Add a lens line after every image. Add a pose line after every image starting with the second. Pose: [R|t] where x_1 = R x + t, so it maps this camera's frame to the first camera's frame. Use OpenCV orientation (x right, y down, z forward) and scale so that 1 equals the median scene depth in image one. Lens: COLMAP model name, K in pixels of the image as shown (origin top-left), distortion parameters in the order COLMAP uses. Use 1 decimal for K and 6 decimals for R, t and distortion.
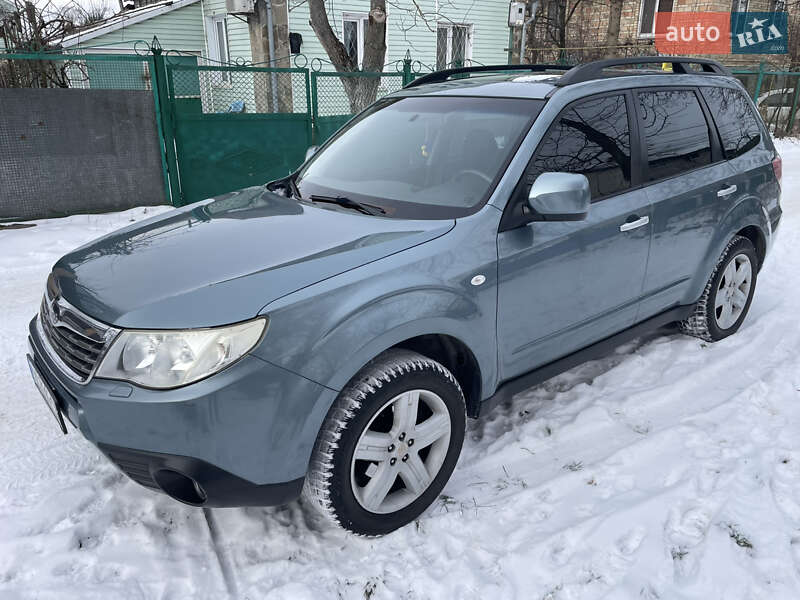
lens RADIAL K [[616.7, 0, 403.5], [0, 616.7, 293.3], [0, 0, 1]] dist [0.096533, -0.131717]
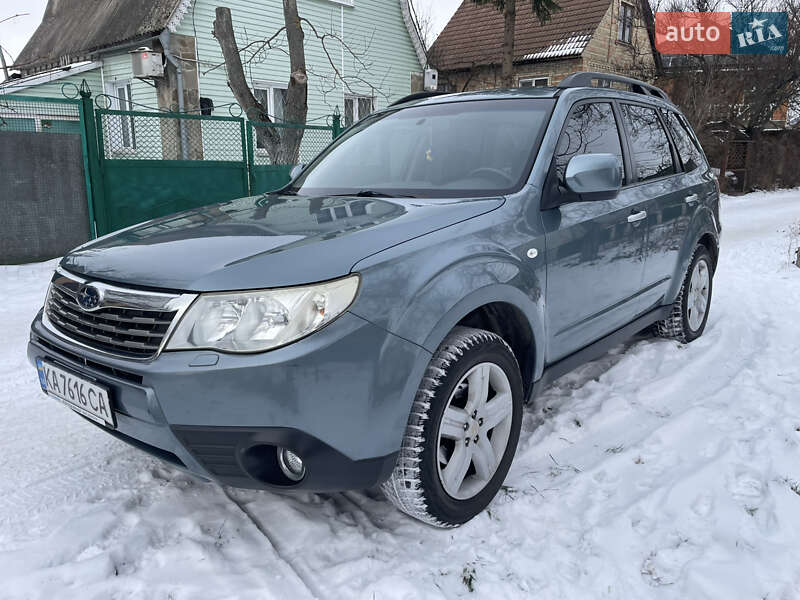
lens RADIAL K [[616.7, 0, 403.5], [0, 616.7, 293.3], [0, 0, 1]] dist [0.096533, -0.131717]
pose [[0.983605, -0.038773, 0.176119, -0.236709], [0.060174, 0.991207, -0.117849, 0.133876], [-0.170001, 0.126515, 0.977289, 0.056385]]
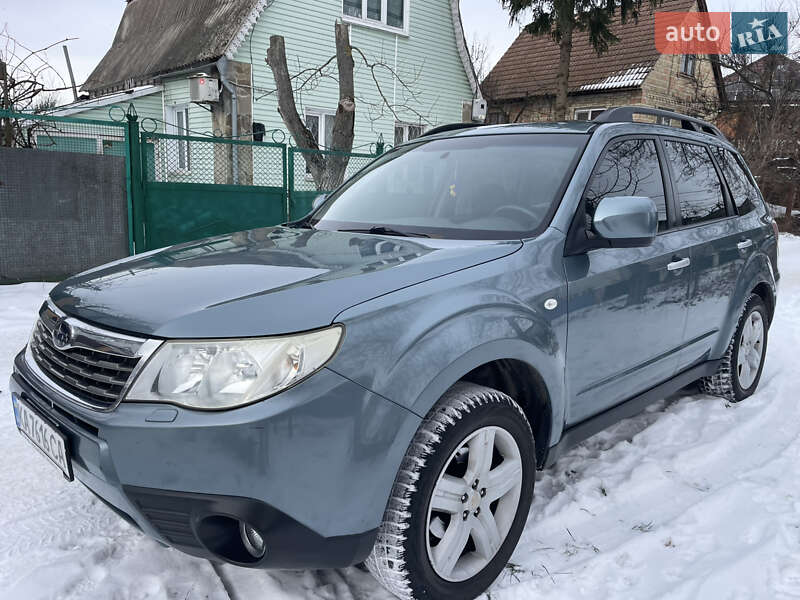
lens RADIAL K [[616.7, 0, 403.5], [0, 616.7, 293.3], [0, 0, 1]] dist [0.096533, -0.131717]
pose [[0.995086, 0.011458, 0.098353, -0.163463], [0.004456, 0.987094, -0.160081, 0.096144], [-0.098918, 0.159732, 0.982192, 0.116805]]
